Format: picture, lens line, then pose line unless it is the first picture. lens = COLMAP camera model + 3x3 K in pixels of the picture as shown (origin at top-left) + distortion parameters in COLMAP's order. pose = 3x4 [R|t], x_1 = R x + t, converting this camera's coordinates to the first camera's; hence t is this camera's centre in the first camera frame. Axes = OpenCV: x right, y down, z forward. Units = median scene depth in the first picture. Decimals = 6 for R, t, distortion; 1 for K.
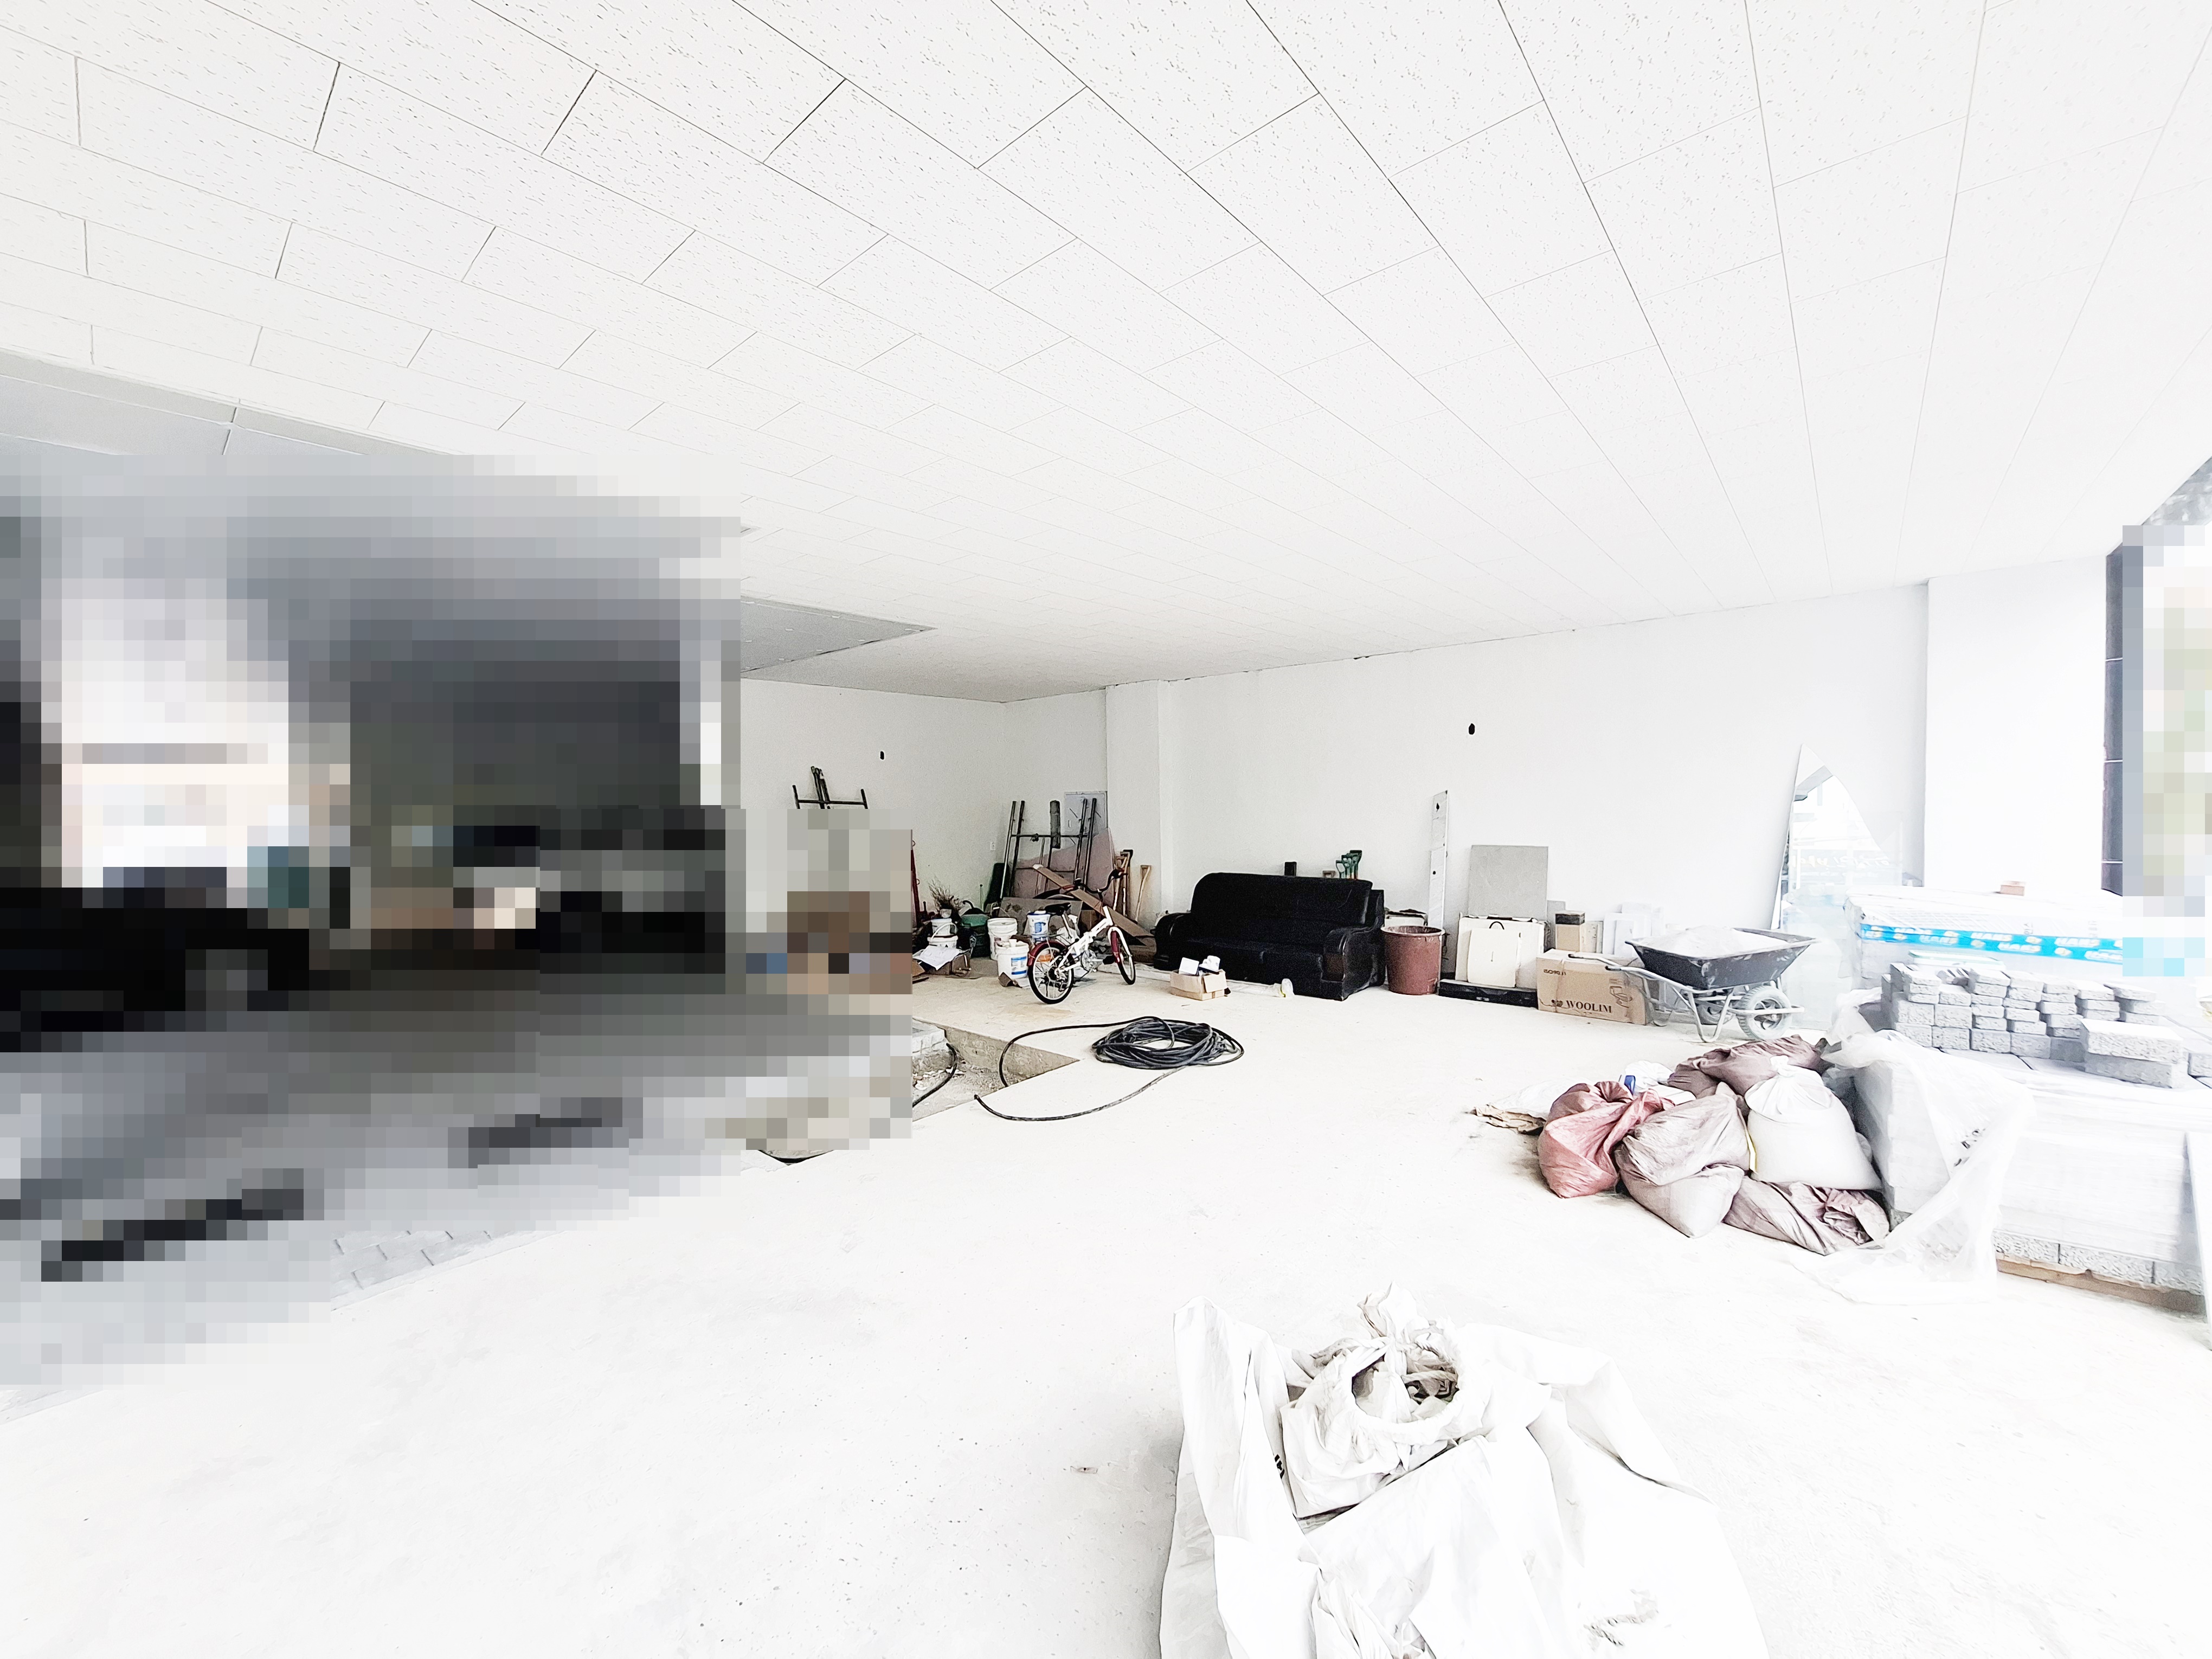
lens RADIAL K [[888.0, 0, 1106.0], [0, 888.0, 829.5], [0, 0, 1]] dist [-0.003118, -0.000200]
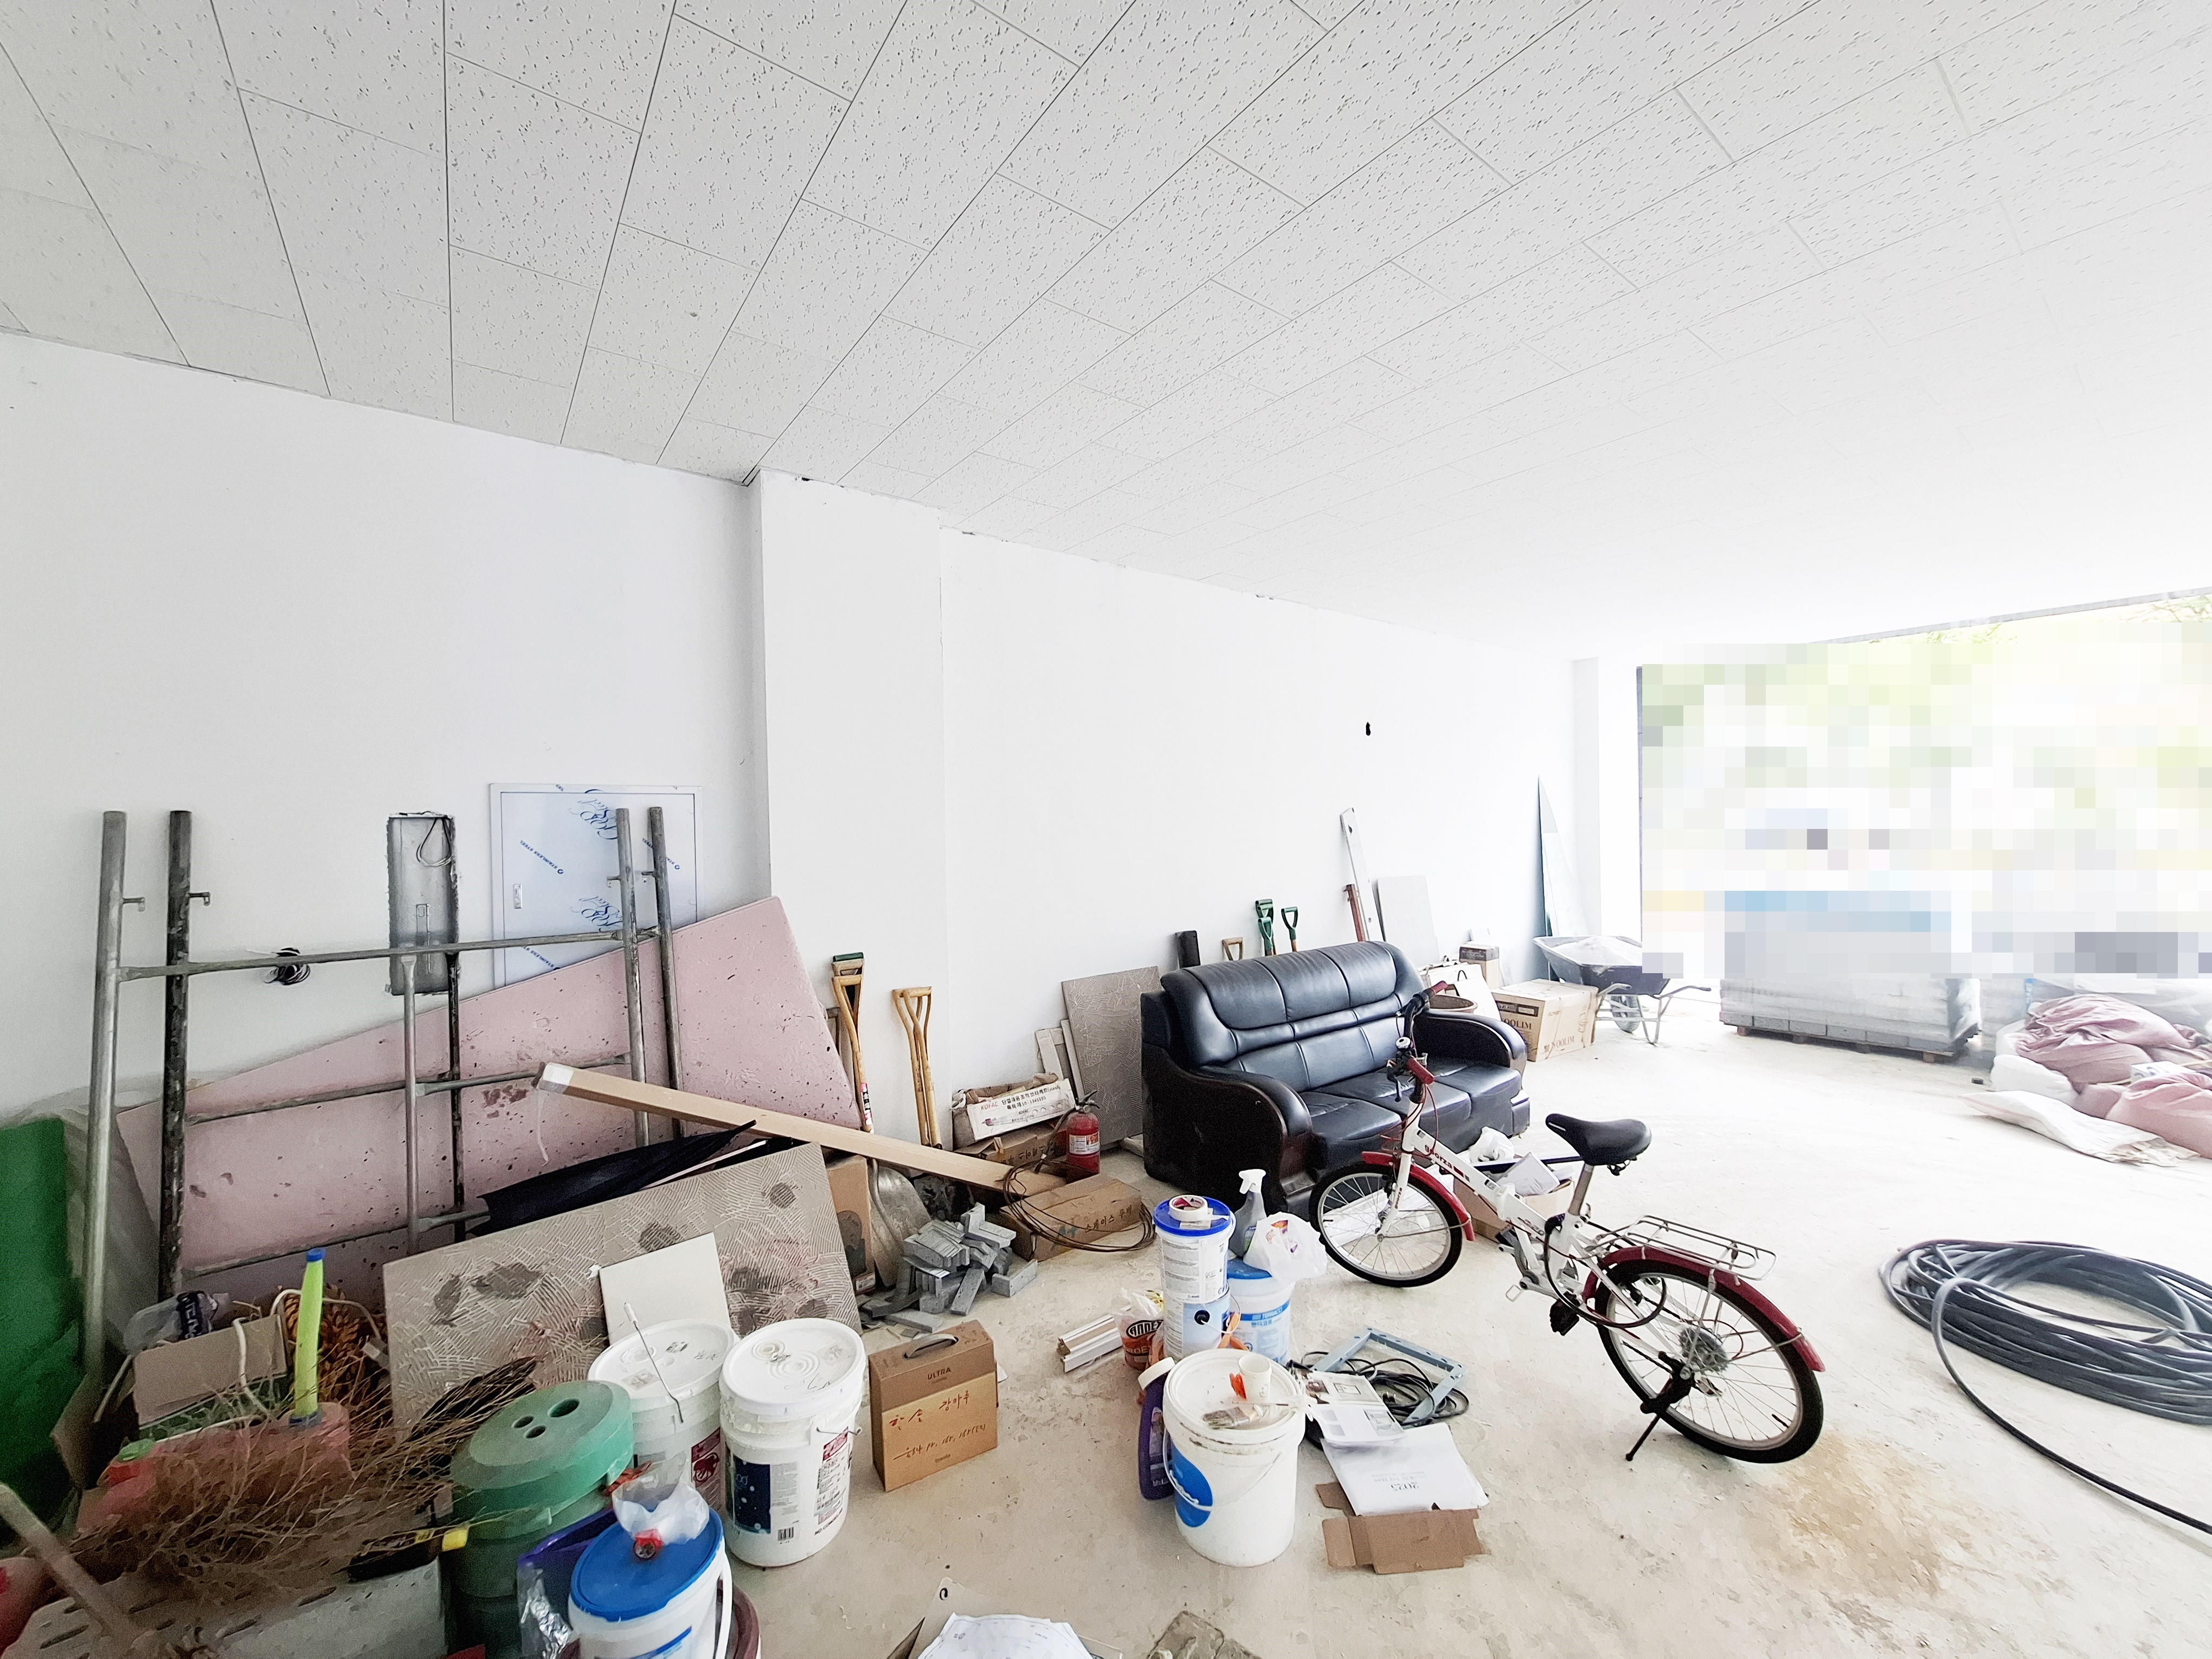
lens RADIAL K [[872.3, 0, 1097.0], [0, 872.3, 830.2], [0, 0, 1]] dist [-0.003658, -0.000114]
pose [[0.213304, 0.014044, 0.976885, -0.293491], [0.045228, 0.998683, -0.024233, -0.013694], [-0.975938, 0.049352, 0.212388, 0.830963]]
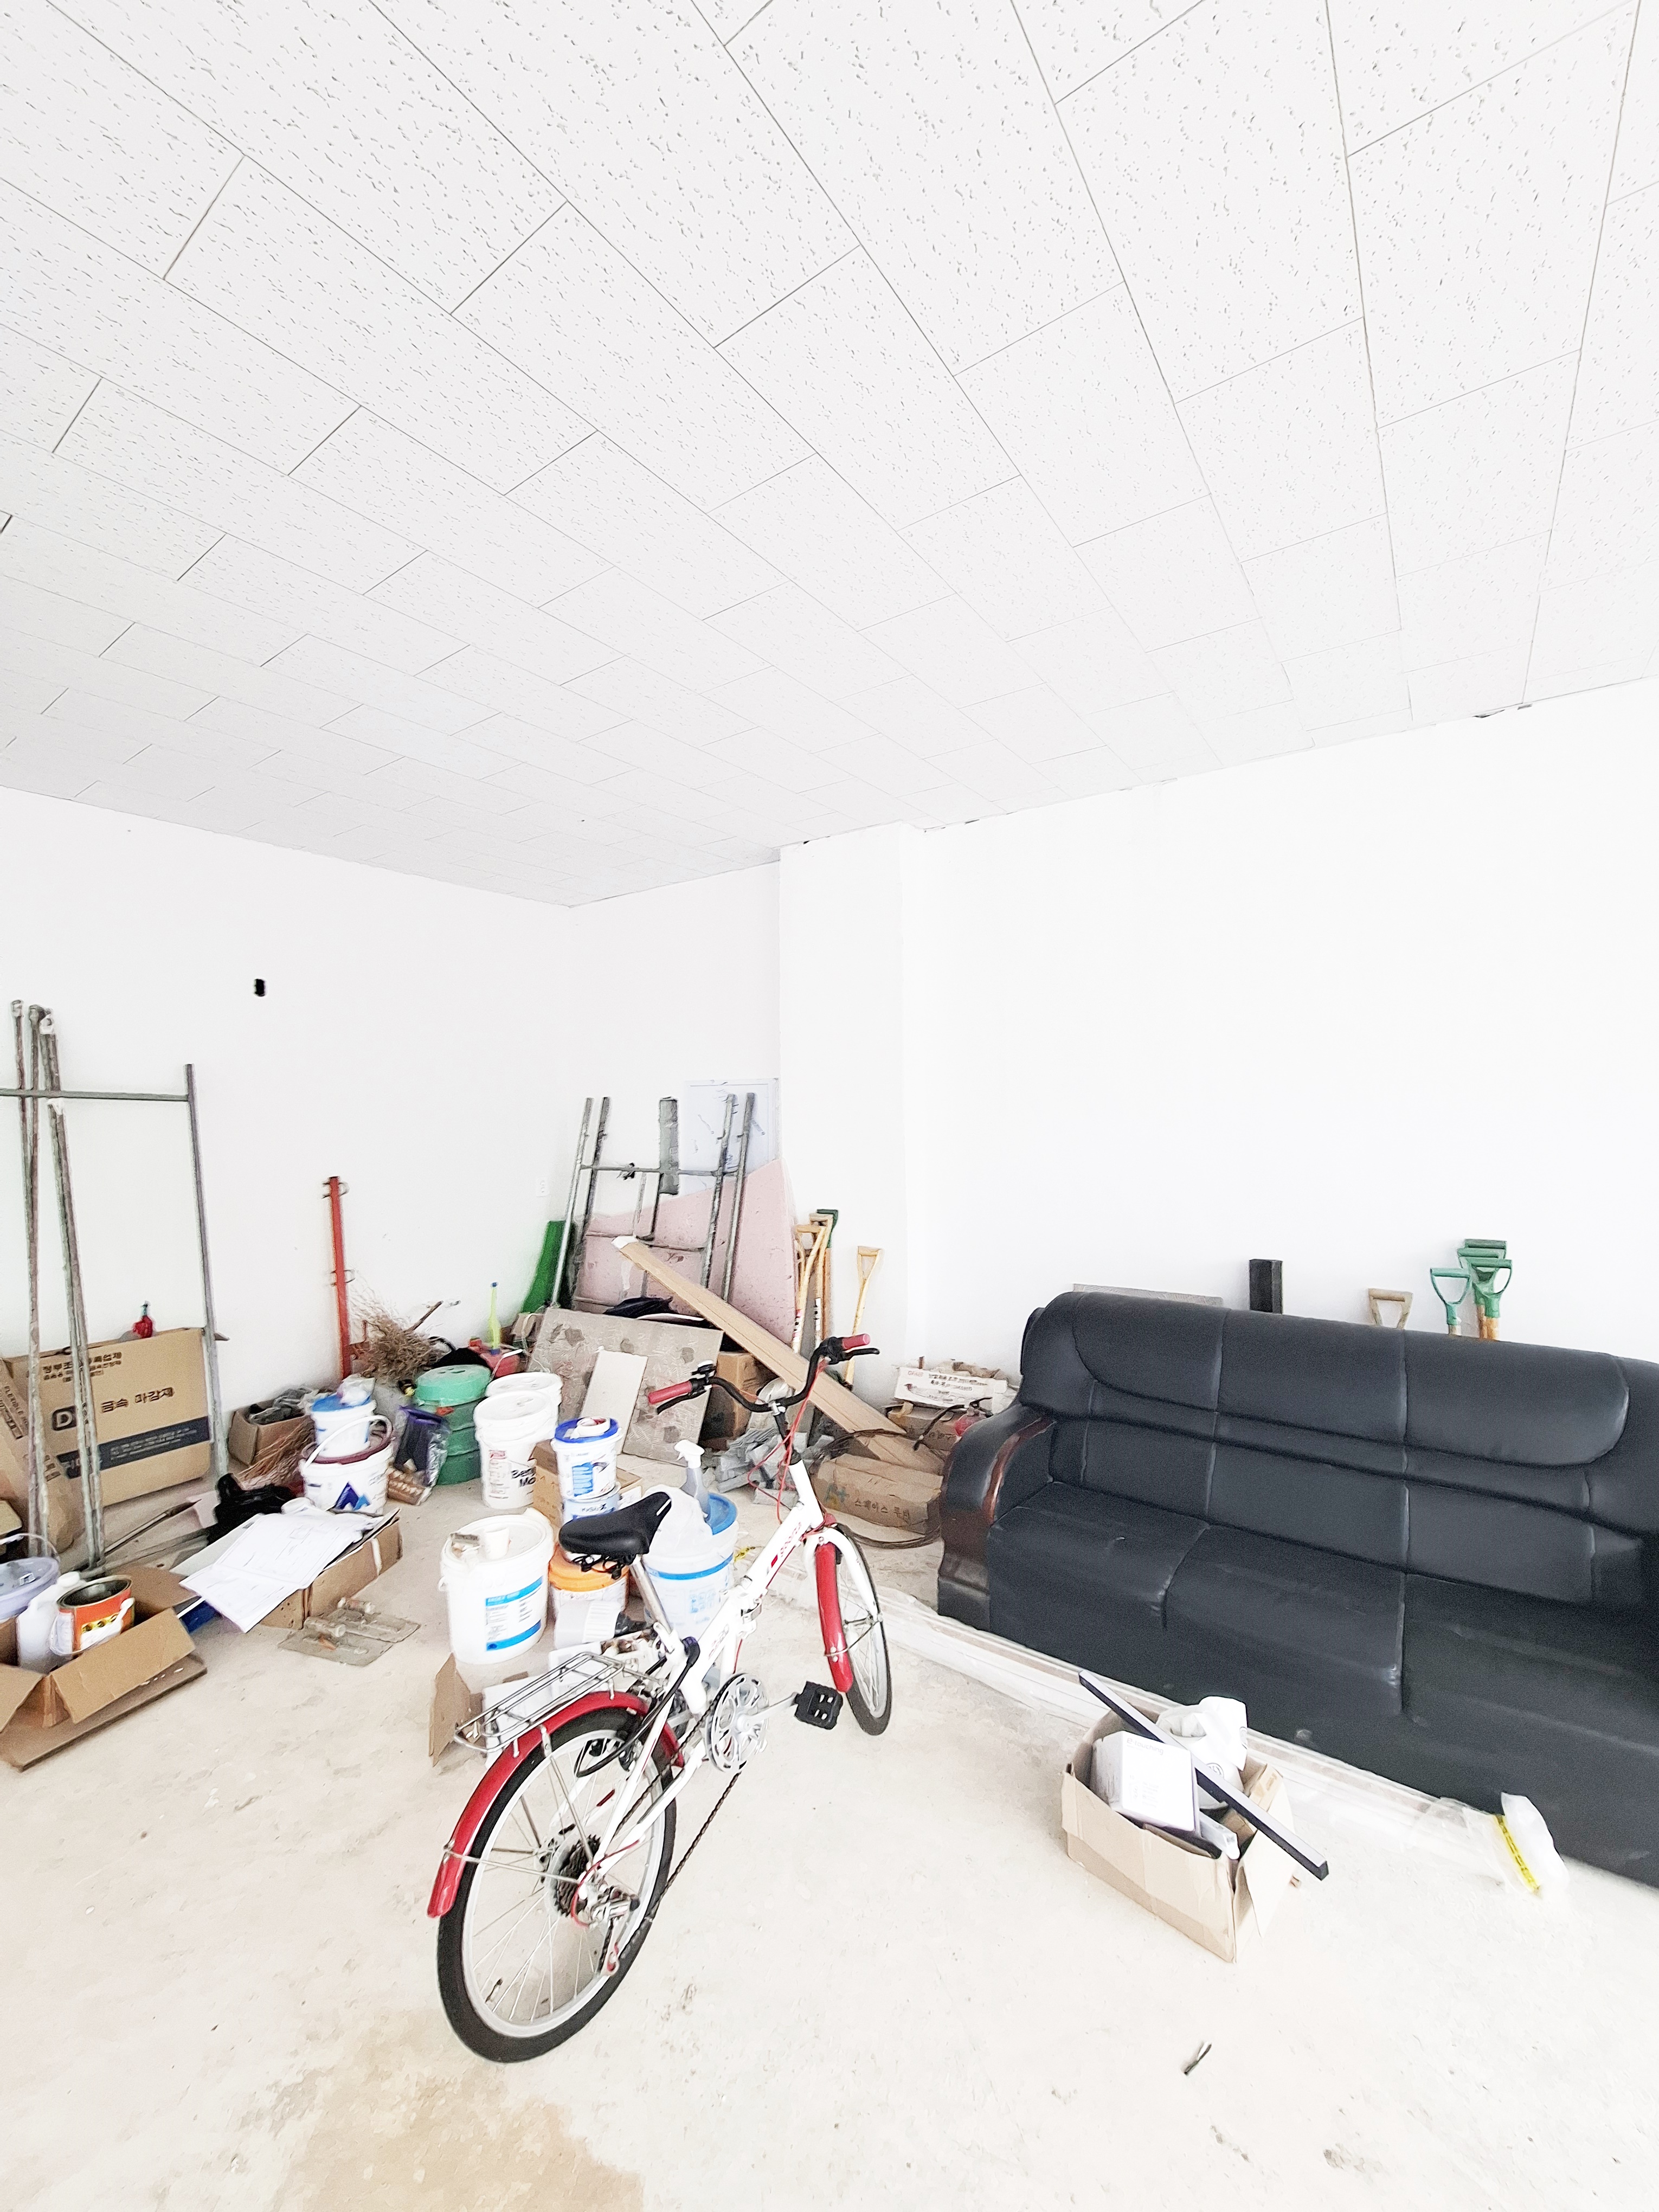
lens RADIAL K [[872.3, 0, 824.9], [0, 872.3, 1096.6], [0, 0, 1]] dist [-0.003658, -0.000114]
pose [[0.996097, 0.011580, 0.087501, -0.015124], [-0.008002, 0.999122, -0.041127, -0.015624], [-0.087900, 0.040266, 0.995315, 0.568135]]
